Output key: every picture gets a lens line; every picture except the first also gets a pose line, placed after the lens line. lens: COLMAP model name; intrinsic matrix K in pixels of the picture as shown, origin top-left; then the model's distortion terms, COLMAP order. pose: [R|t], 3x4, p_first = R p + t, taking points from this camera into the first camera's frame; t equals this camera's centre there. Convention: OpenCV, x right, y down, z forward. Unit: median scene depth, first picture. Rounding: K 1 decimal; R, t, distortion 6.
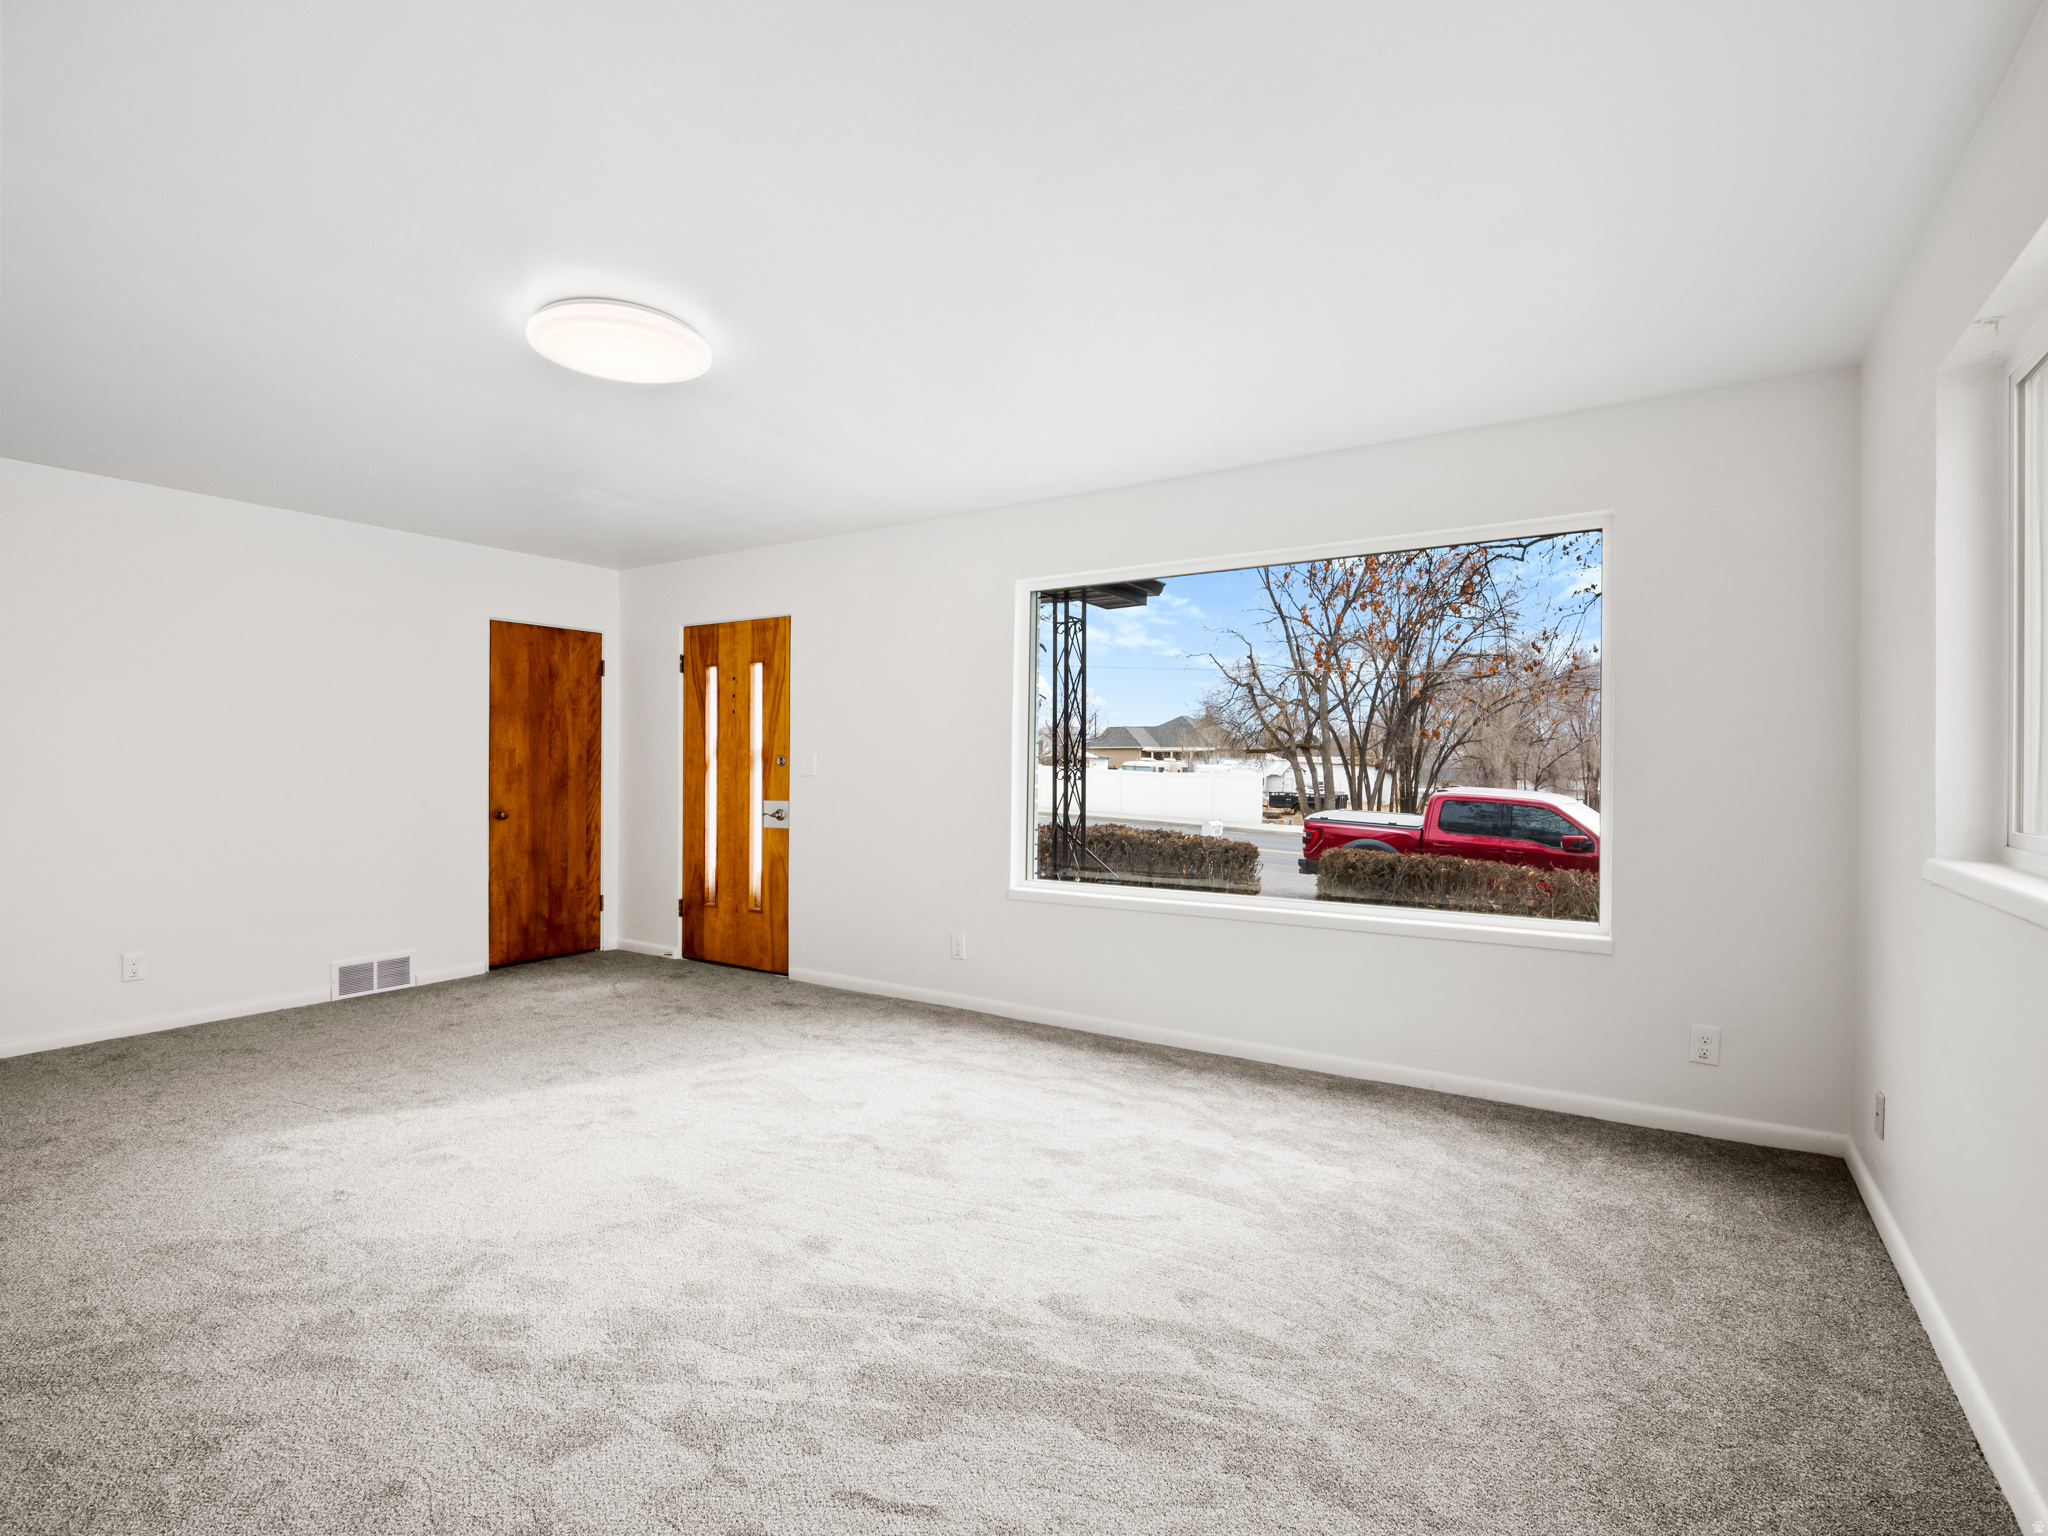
lens RADIAL K [[980.2, 0, 1029.7], [0, 980.2, 769.5], [0, 0, 1]] dist [-0.008995, -0.001331]
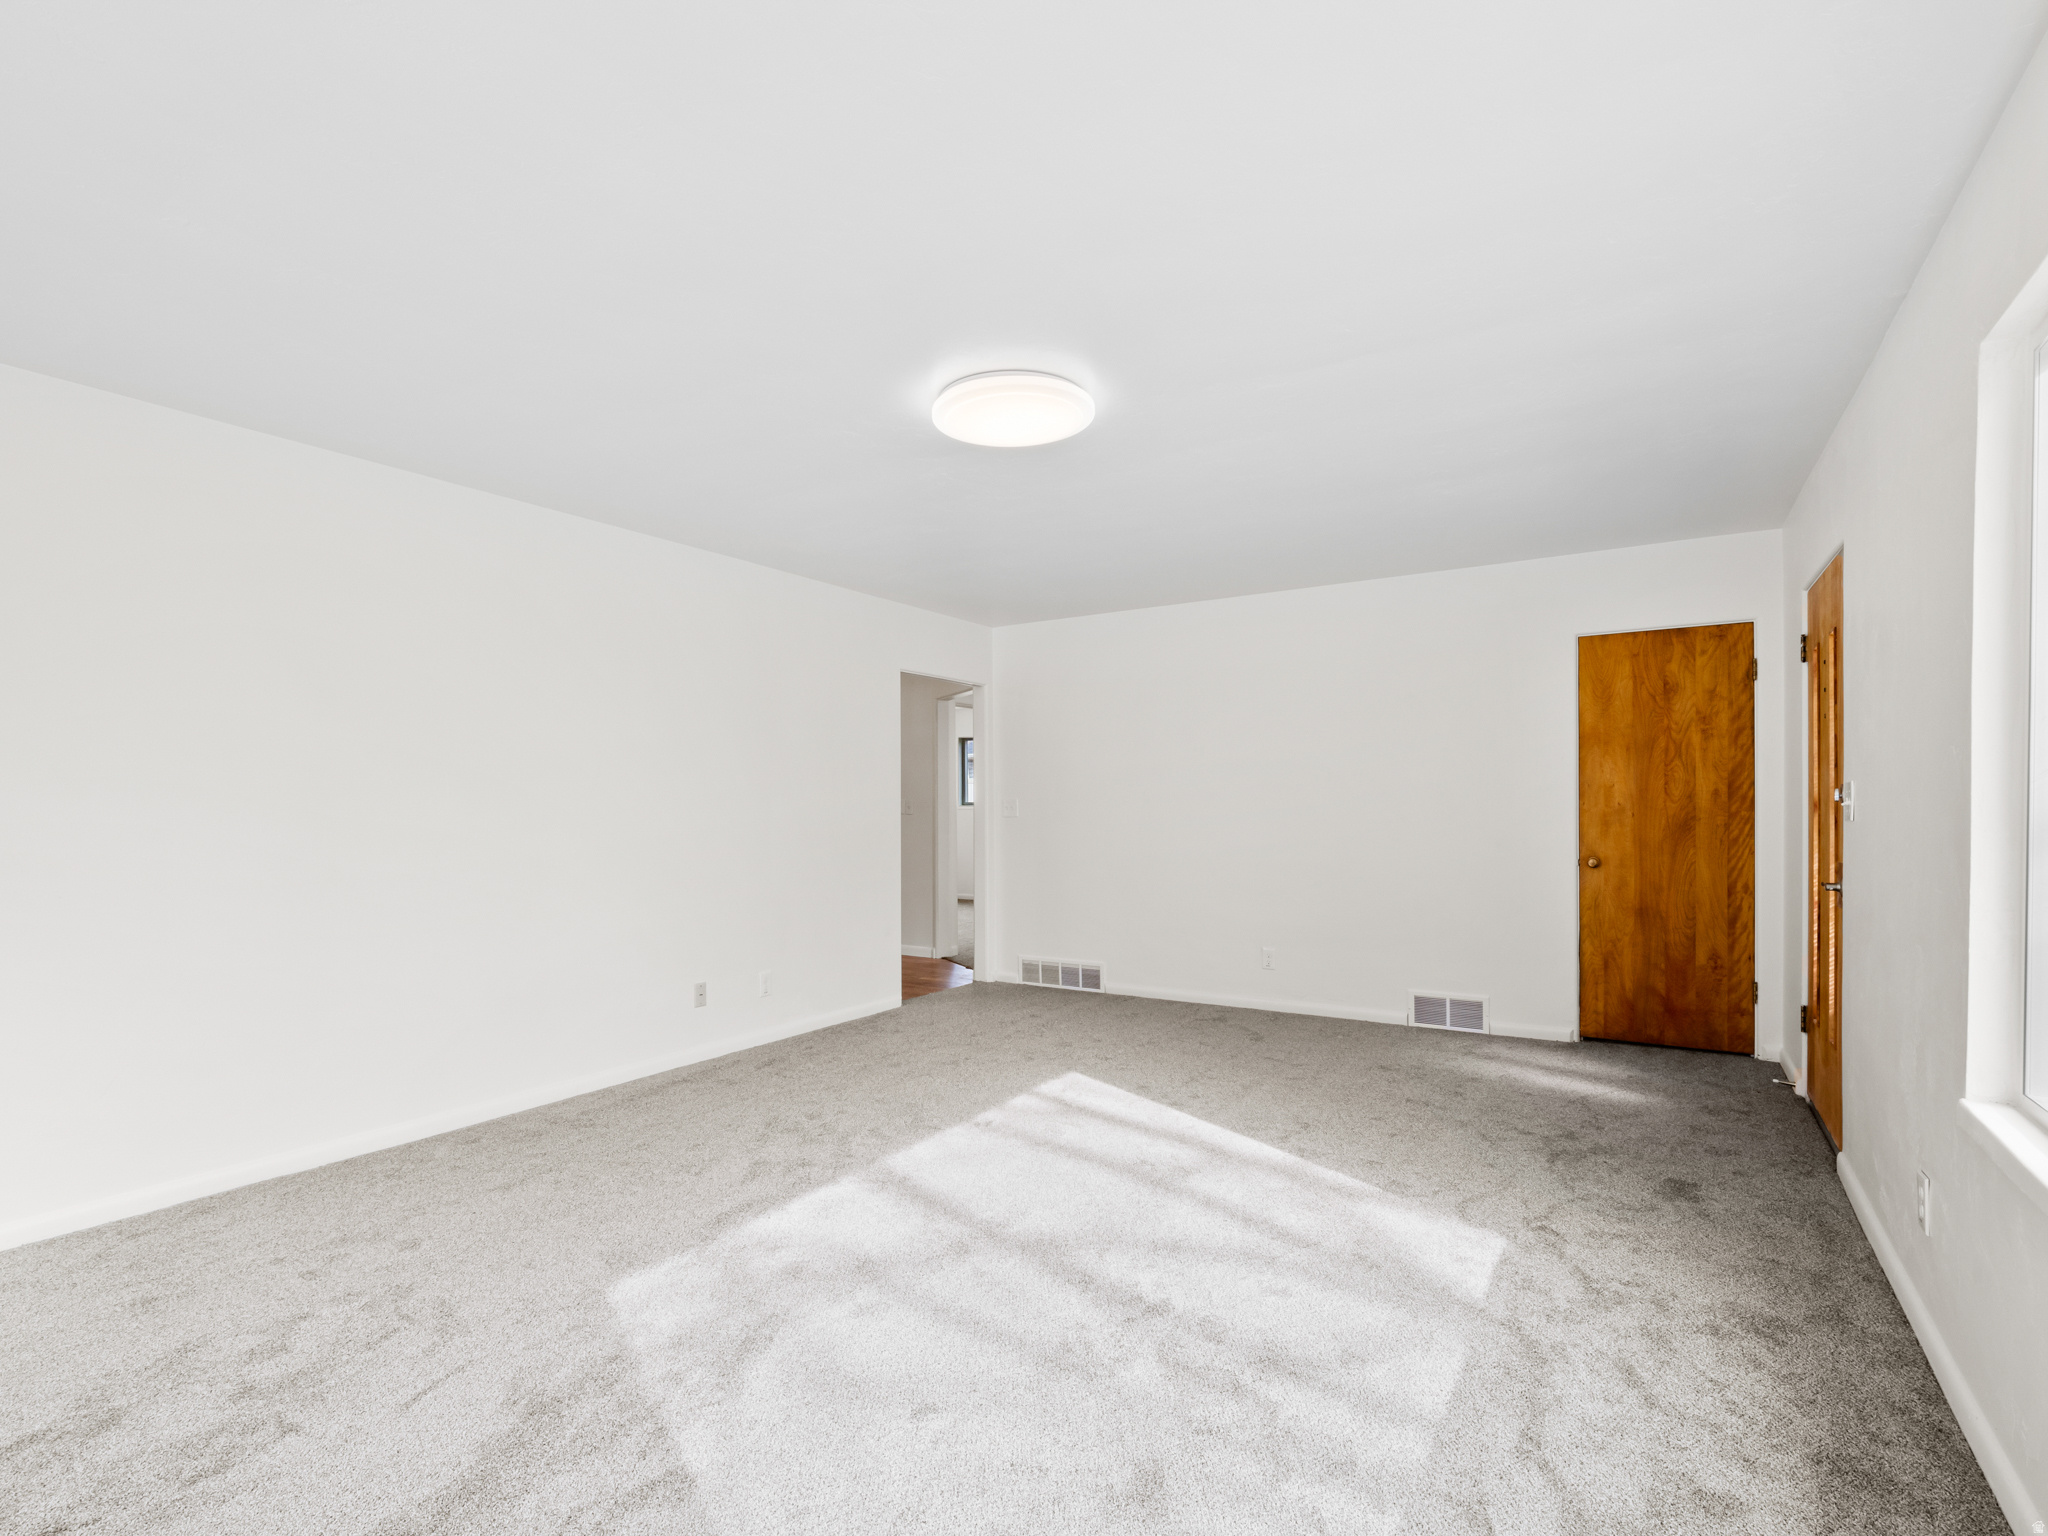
lens RADIAL K [[980.2, 0, 1005.8], [0, 980.2, 806.0], [0, 0, 1]] dist [-0.008995, -0.001331]
pose [[-0.003023, -0.003499, -0.999989, 0.310232], [0.002526, 0.999991, -0.003507, -0.001155], [0.999992, -0.002537, -0.003014, 0.479352]]
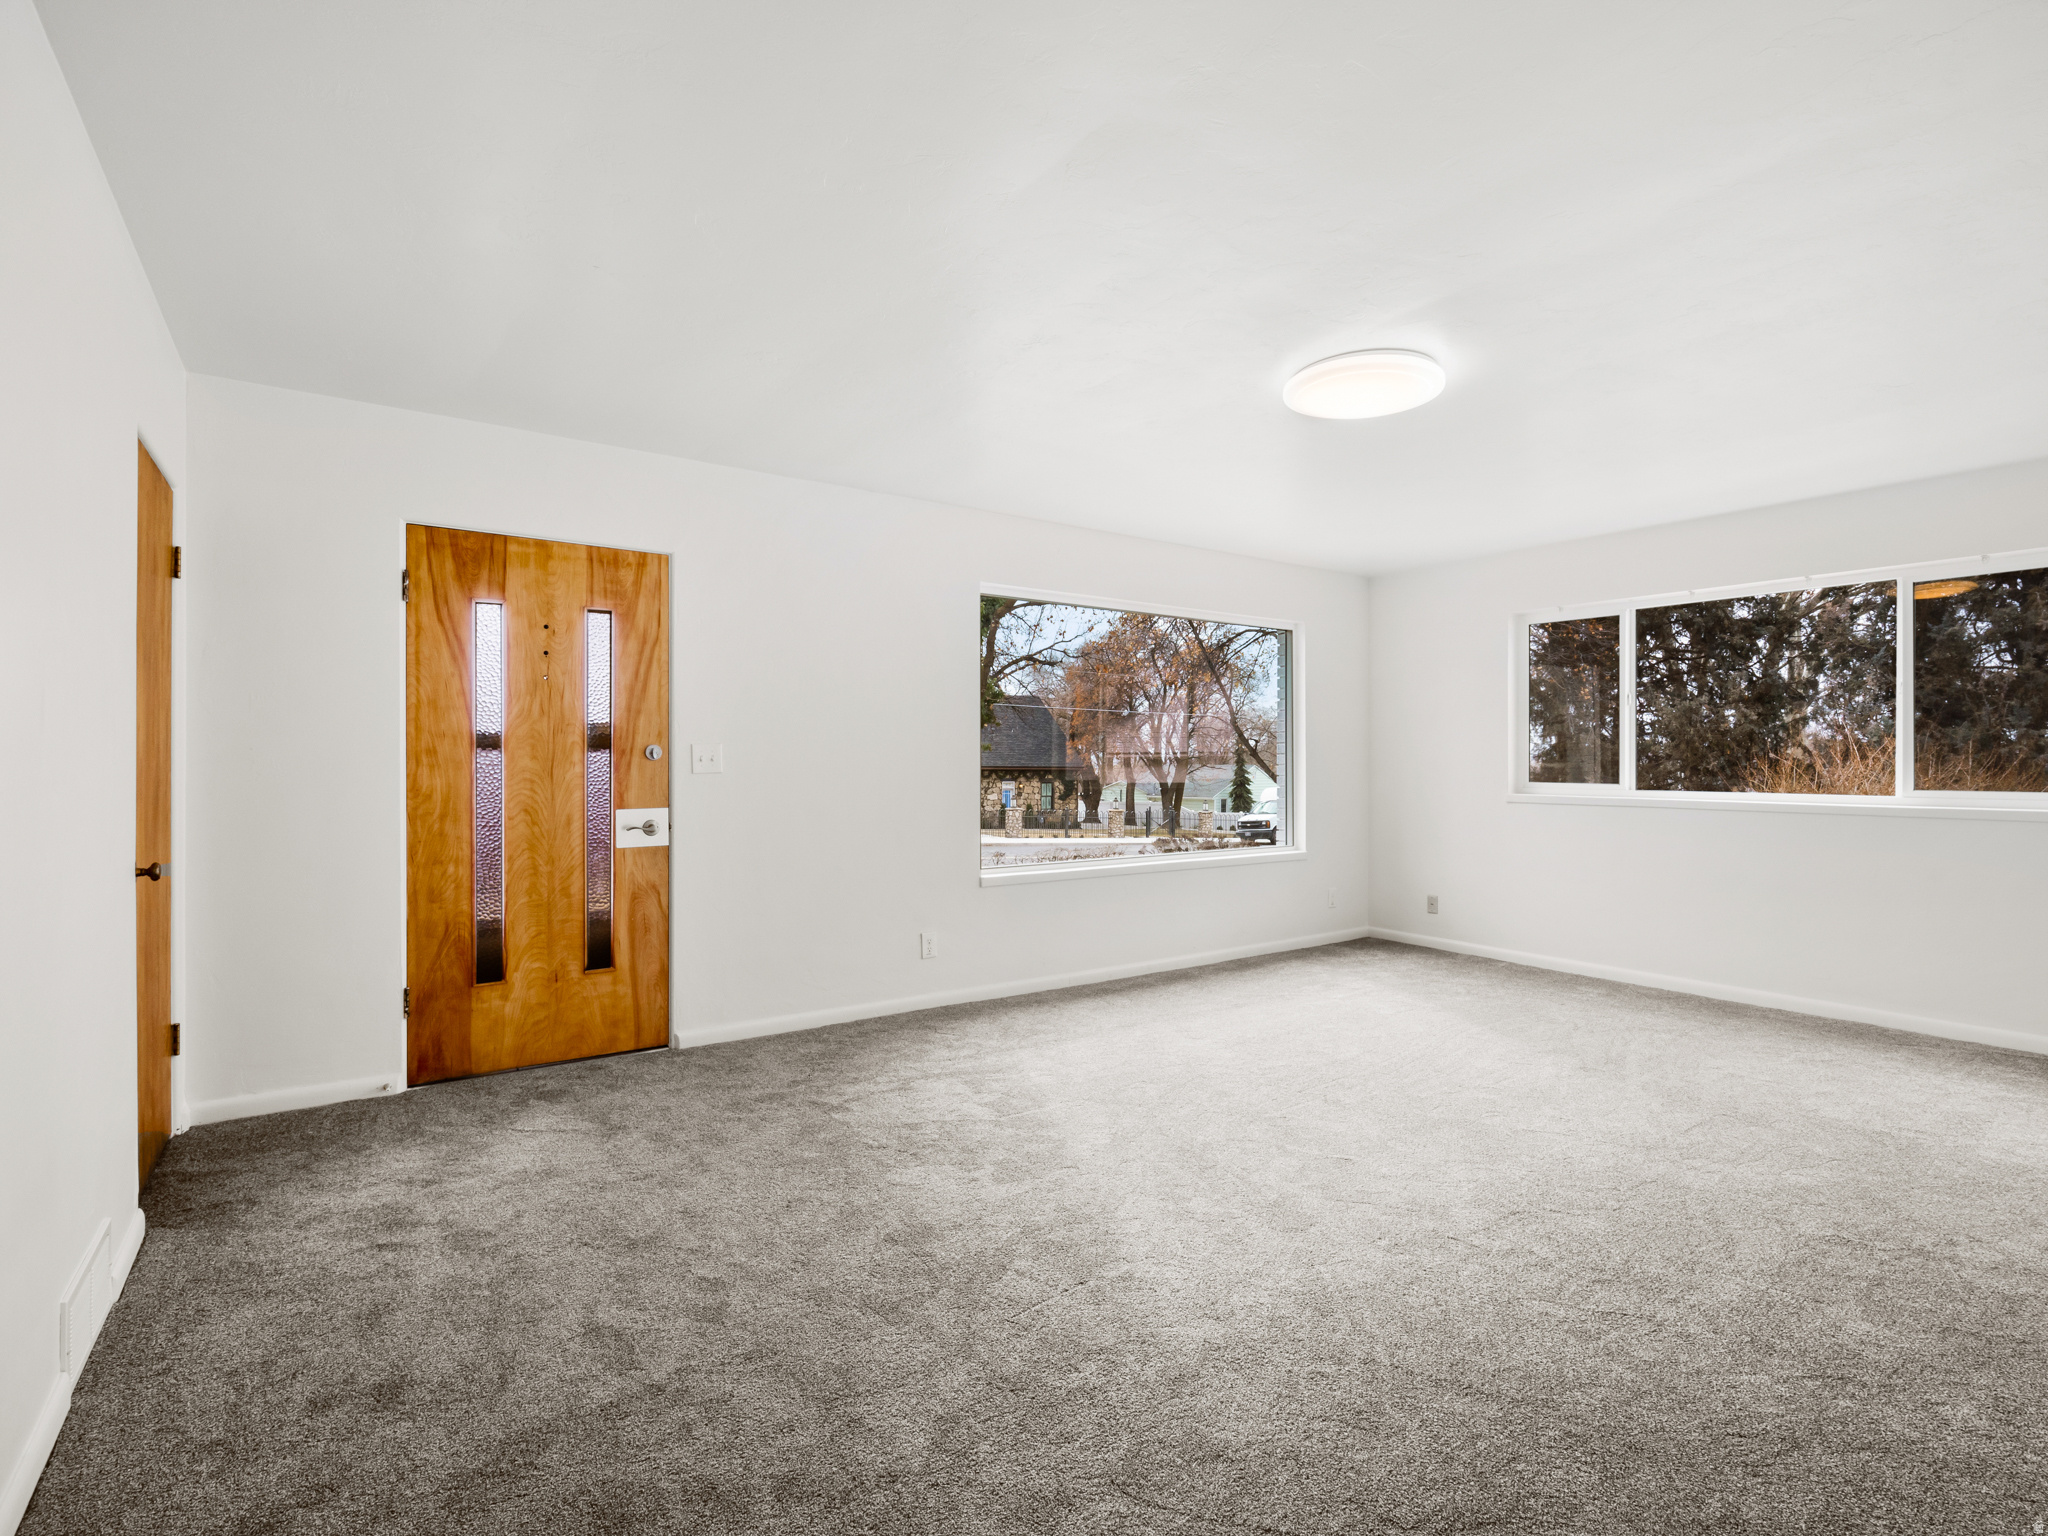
lens RADIAL K [[980.2, 0, 1008.3], [0, 980.2, 765.5], [0, 0, 1]] dist [-0.008995, -0.001331]
pose [[0.385459, -0.003983, 0.922716, -0.779497], [0.003738, 0.999989, 0.002755, -0.000660], [-0.922717, 0.002387, 0.385470, 0.457080]]
